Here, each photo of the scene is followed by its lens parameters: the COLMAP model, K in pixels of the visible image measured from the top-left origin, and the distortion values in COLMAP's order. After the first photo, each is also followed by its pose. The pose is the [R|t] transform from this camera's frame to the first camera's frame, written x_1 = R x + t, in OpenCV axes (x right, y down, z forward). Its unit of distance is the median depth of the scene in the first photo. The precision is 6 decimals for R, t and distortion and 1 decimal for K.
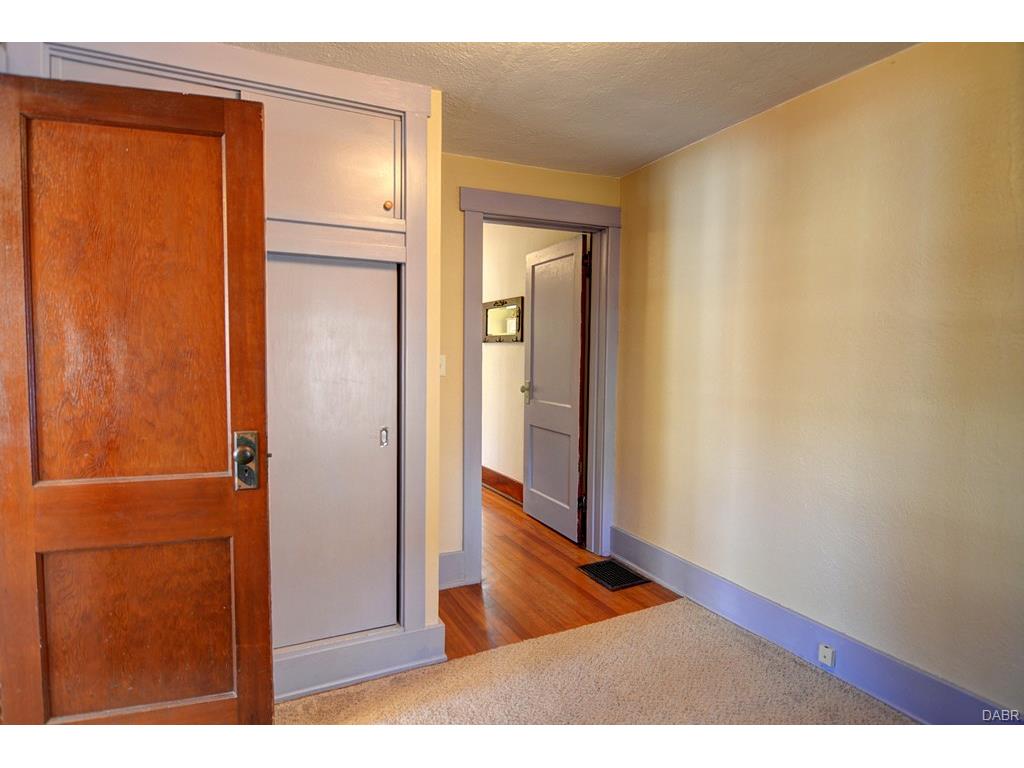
lens RADIAL K [[549.9, 0, 504.0], [0, 549.9, 379.0], [0, 0, 1]] dist [-0.002395, -0.006742]
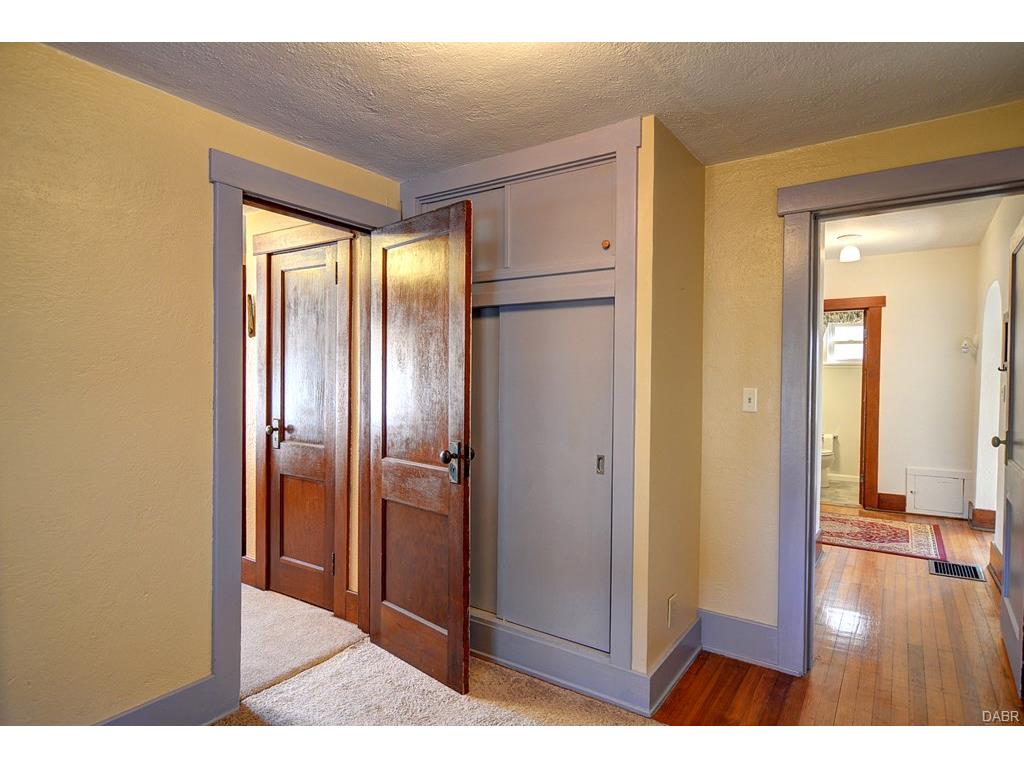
lens RADIAL K [[549.9, 0, 510.3], [0, 549.9, 383.2], [0, 0, 1]] dist [-0.002395, -0.006742]
pose [[0.505770, -0.000836, -0.862668, 0.597671], [-0.047077, 0.998483, -0.028568, -0.010375], [0.861383, 0.055061, 0.504964, 0.317160]]
